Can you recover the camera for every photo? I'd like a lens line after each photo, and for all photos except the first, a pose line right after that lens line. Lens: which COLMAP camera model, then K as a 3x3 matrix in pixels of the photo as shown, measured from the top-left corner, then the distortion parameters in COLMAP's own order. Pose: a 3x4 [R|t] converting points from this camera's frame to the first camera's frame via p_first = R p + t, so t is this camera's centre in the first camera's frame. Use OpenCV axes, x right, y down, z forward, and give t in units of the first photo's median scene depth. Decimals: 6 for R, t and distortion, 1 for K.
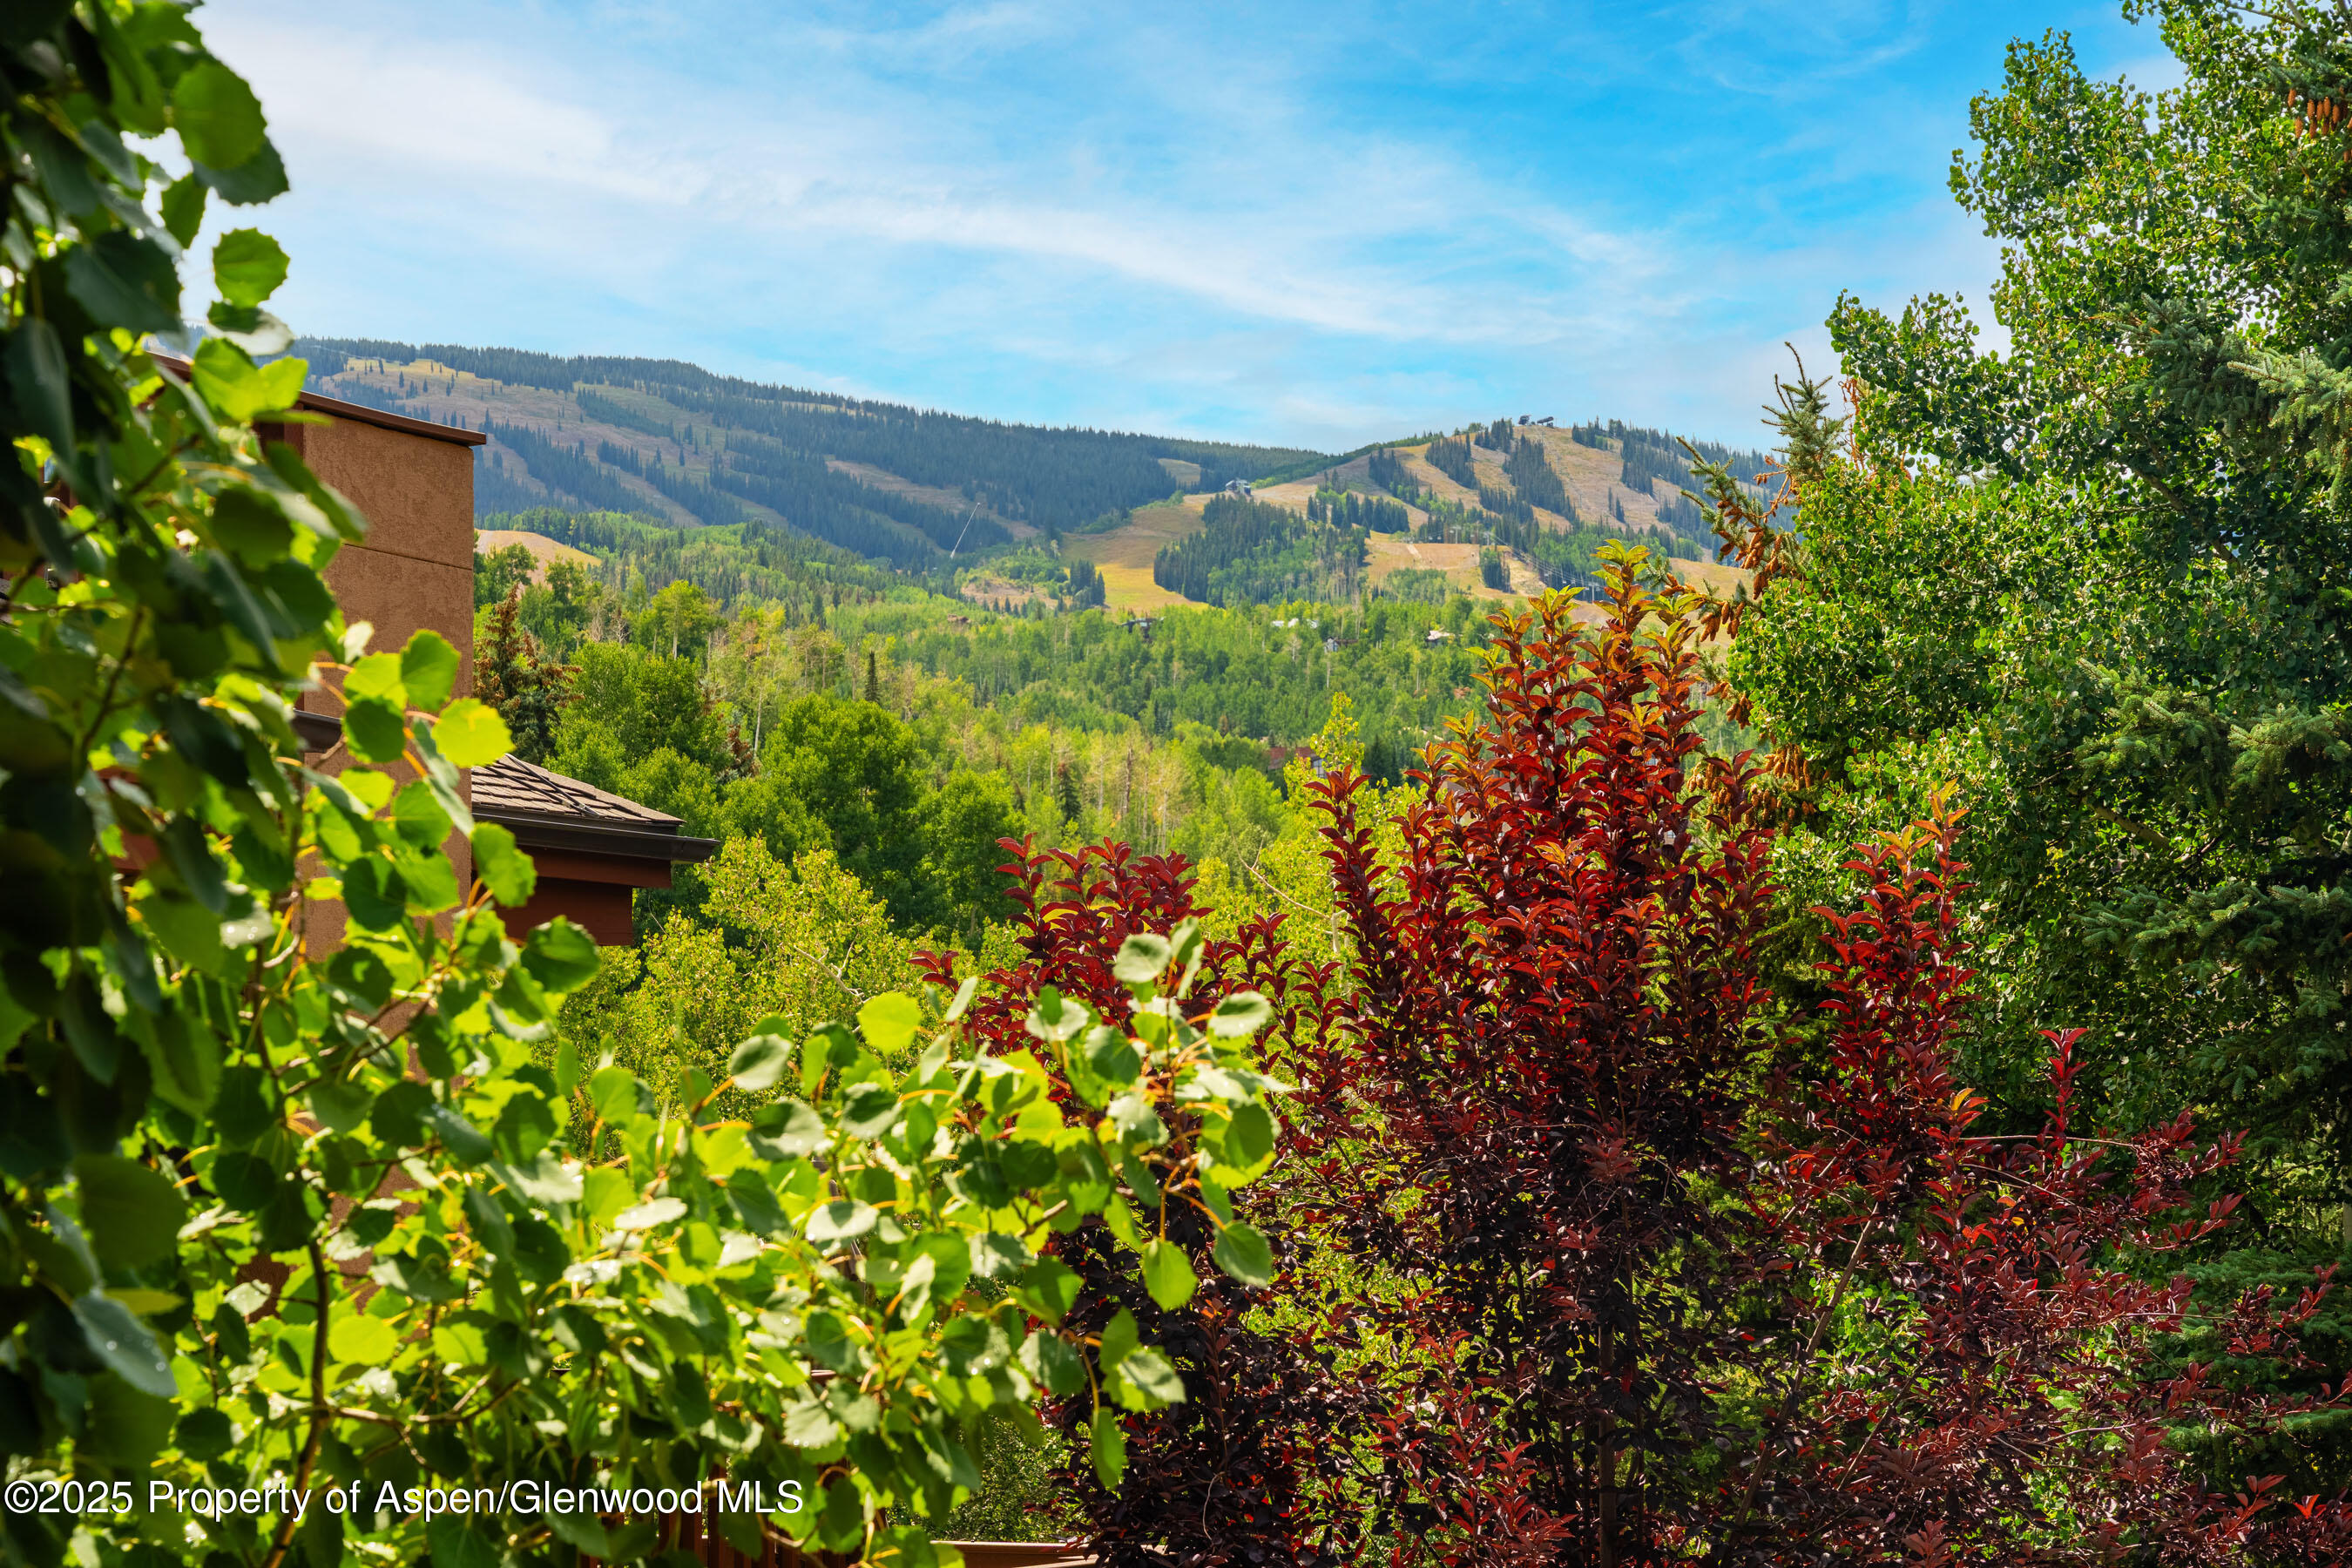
lens RADIAL K [[4698.5, 0, 1177.4], [0, 4698.5, 775.0], [0, 0, 1]] dist [0.065186, 0.000000]
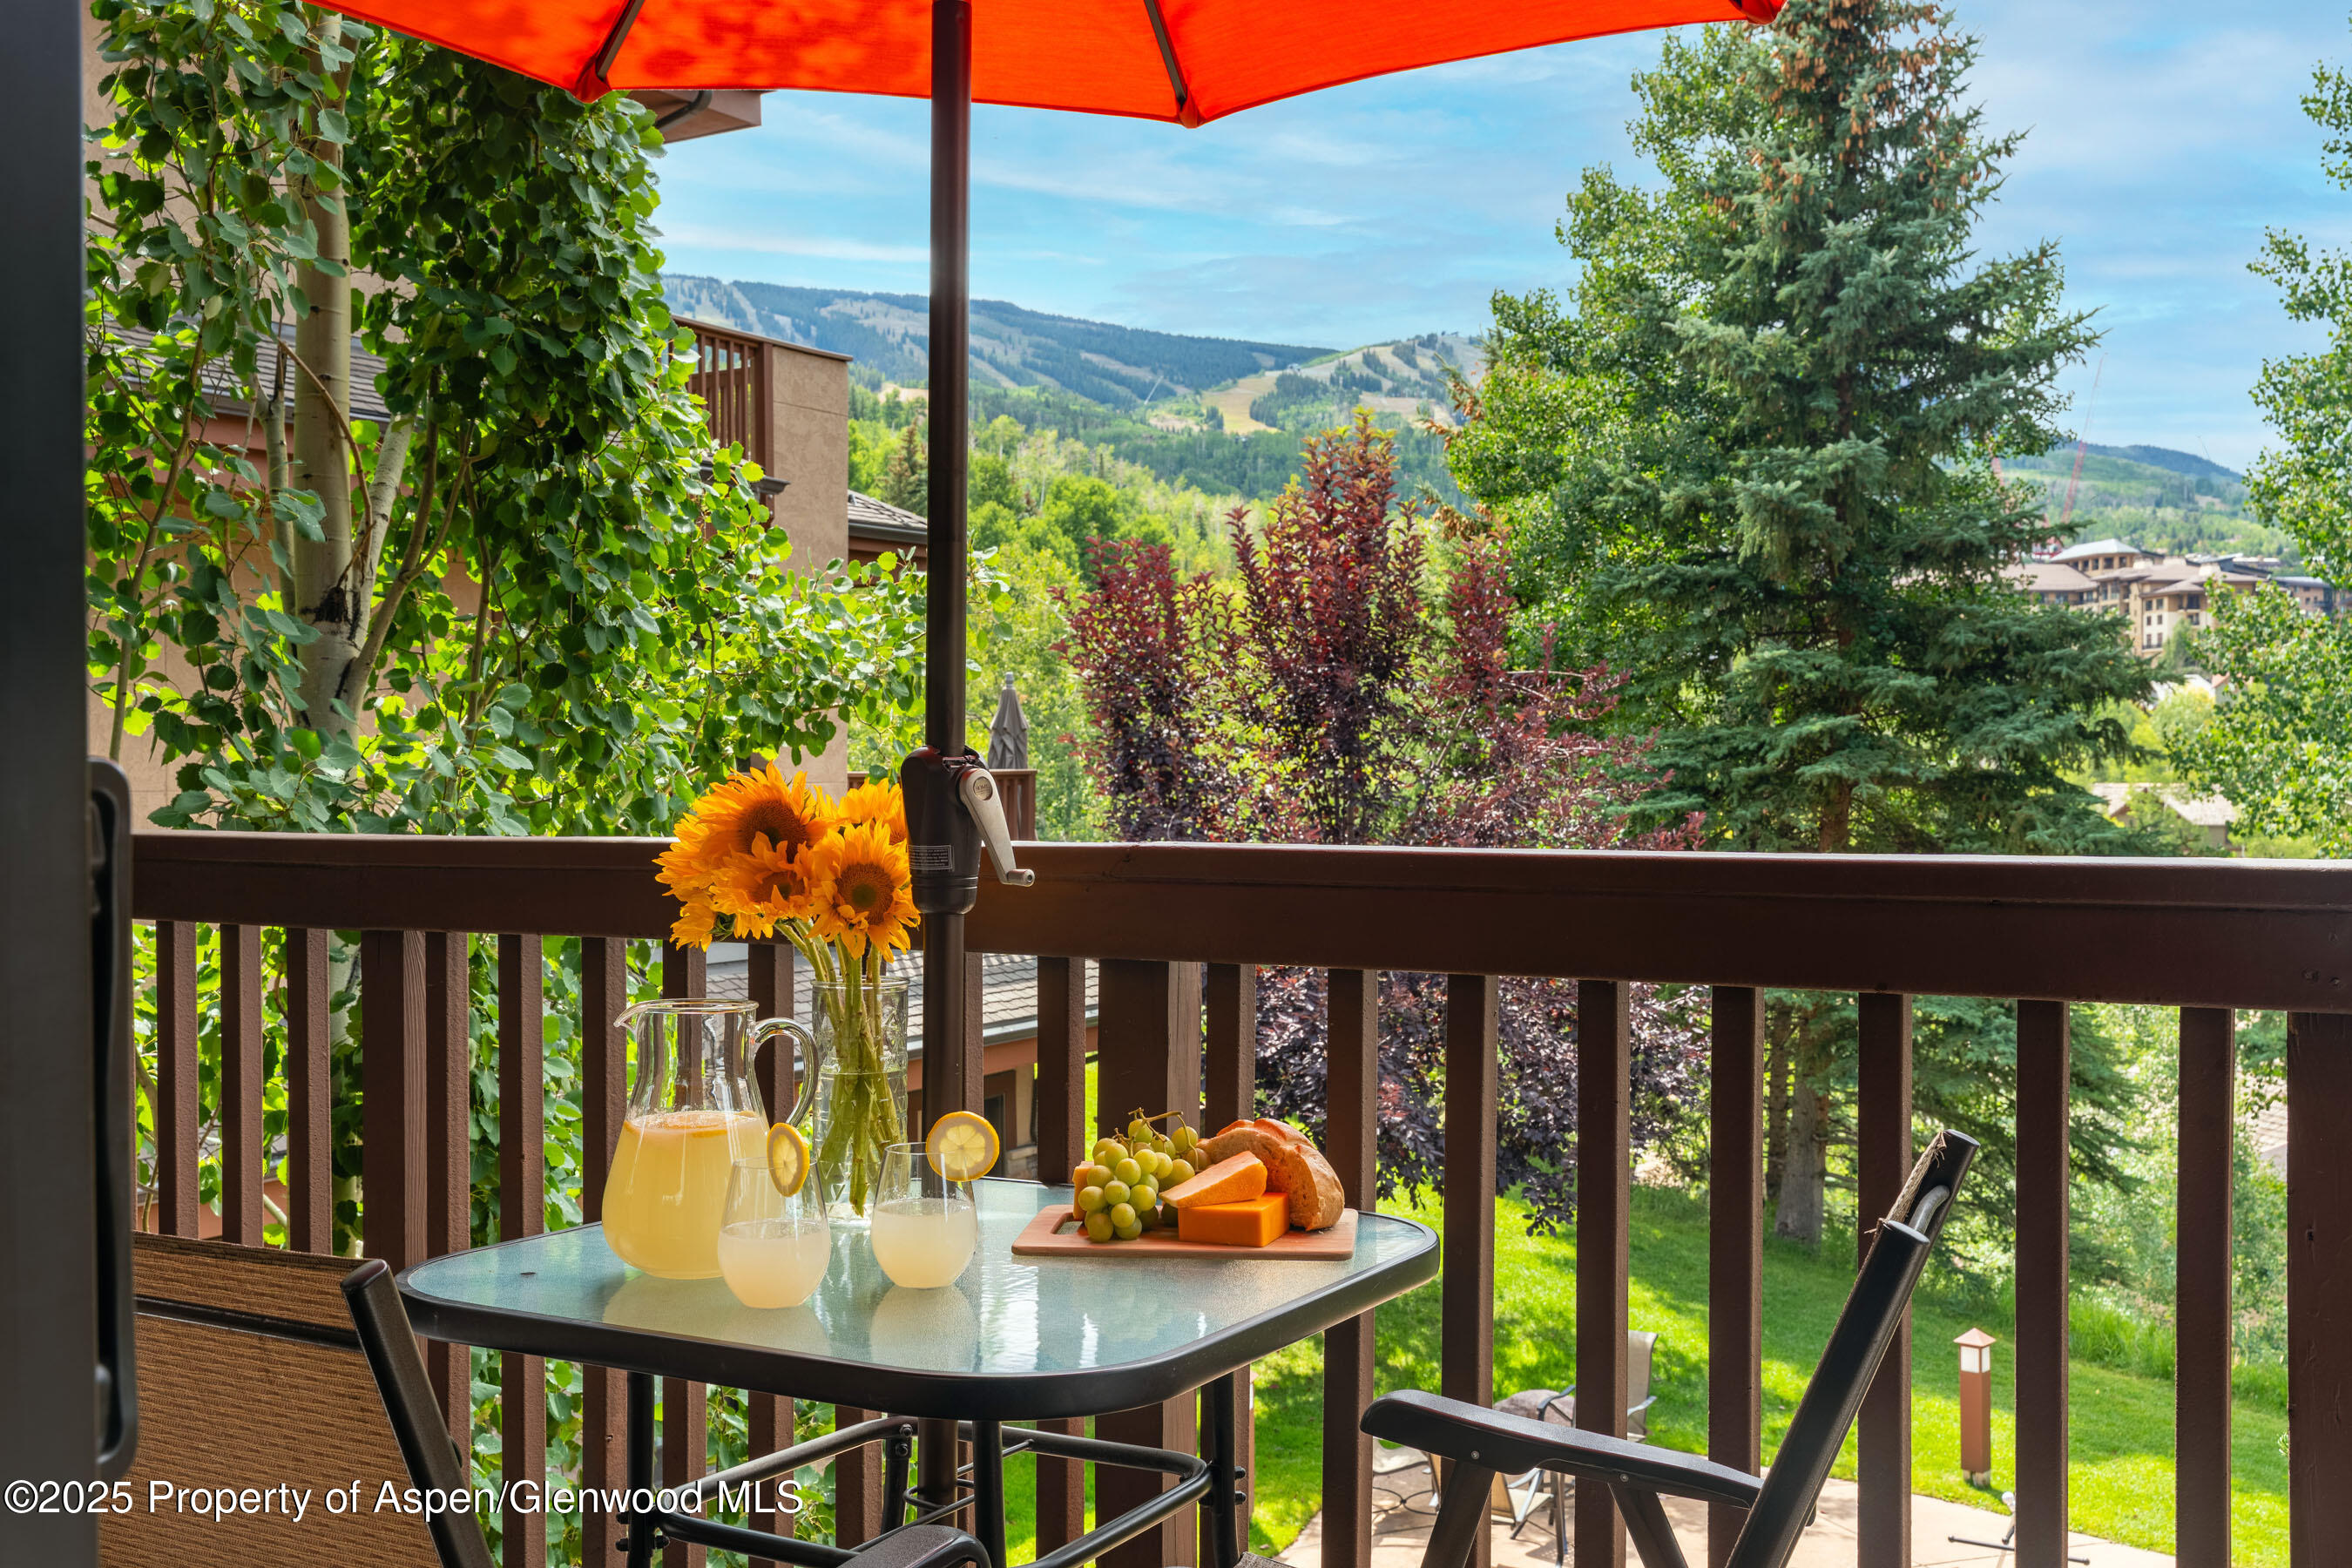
lens RADIAL K [[2419.3, 0, 1171.8], [0, 2419.3, 784.1], [0, 0, 1]] dist [-0.007912, 0.000000]
pose [[0.999240, 0.011045, -0.037385, 0.035245], [-0.006893, 0.993971, 0.109424, 0.003098], [0.038368, -0.109083, 0.993292, -0.121240]]
